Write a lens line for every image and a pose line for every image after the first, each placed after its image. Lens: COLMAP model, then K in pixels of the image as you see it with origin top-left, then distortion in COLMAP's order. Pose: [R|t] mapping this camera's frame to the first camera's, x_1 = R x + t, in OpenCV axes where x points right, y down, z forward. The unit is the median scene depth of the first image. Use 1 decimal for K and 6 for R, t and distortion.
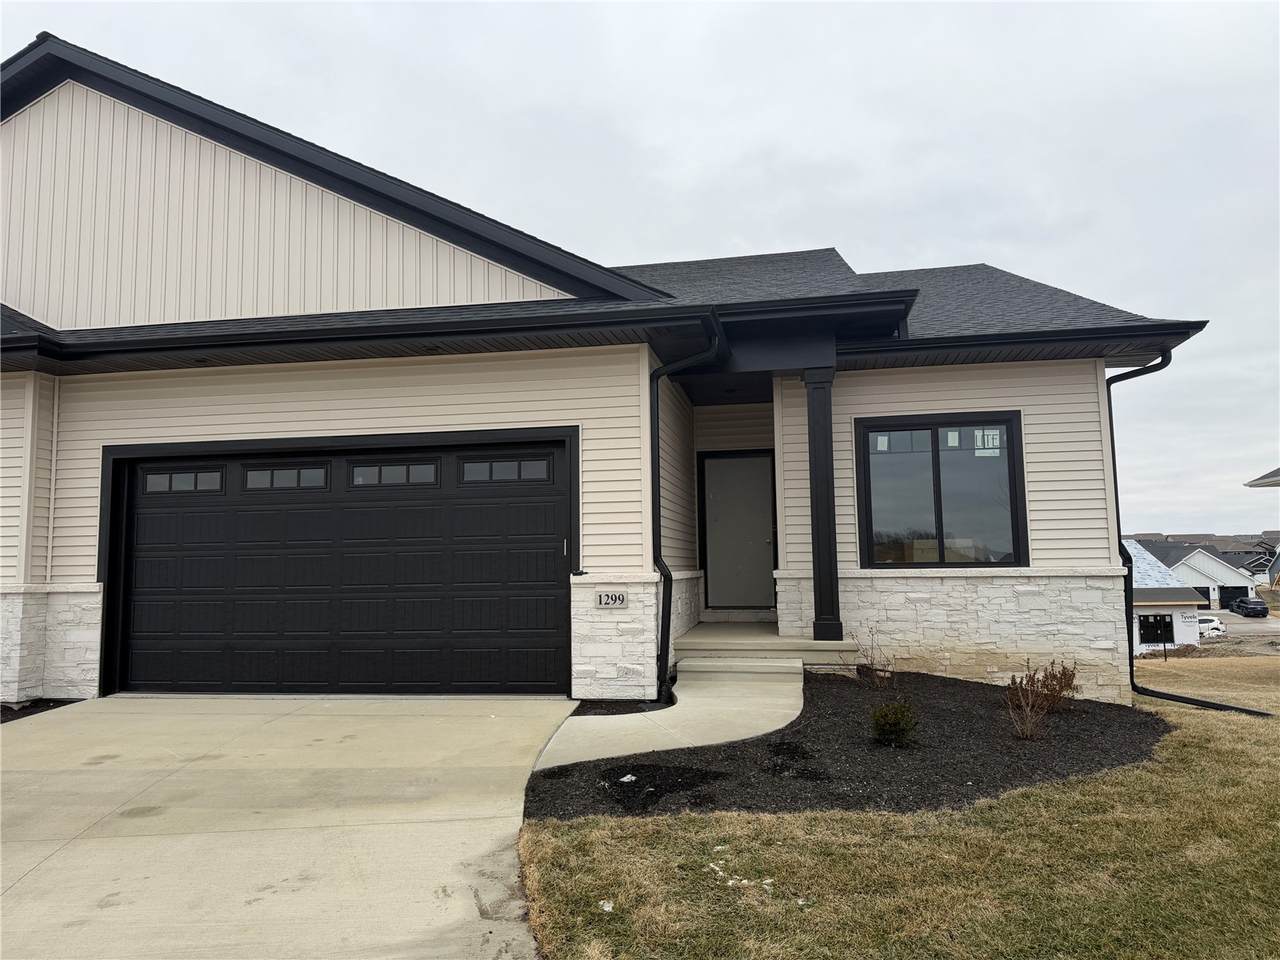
lens RADIAL K [[901.8, 0, 639.9], [0, 901.8, 480.6], [0, 0, 1]] dist [0.046102, -0.055099]
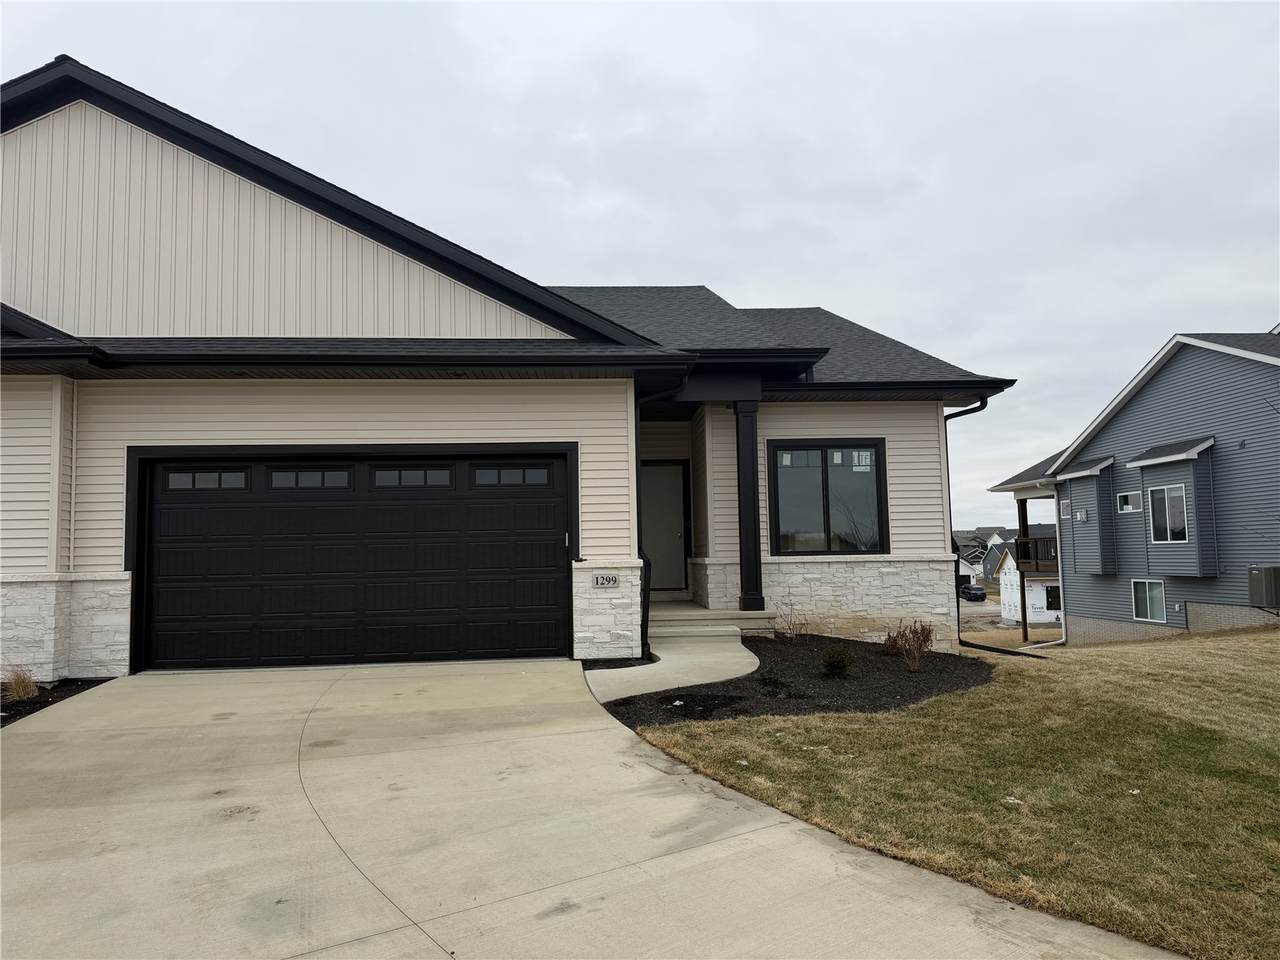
lens RADIAL K [[901.8, 0, 638.9], [0, 901.8, 487.6], [0, 0, 1]] dist [0.046102, -0.055099]
pose [[0.969764, 0.015179, 0.243574, -0.264978], [-0.018531, 0.999762, 0.011476, -0.012611], [-0.243342, -0.015643, 0.969815, -0.212472]]
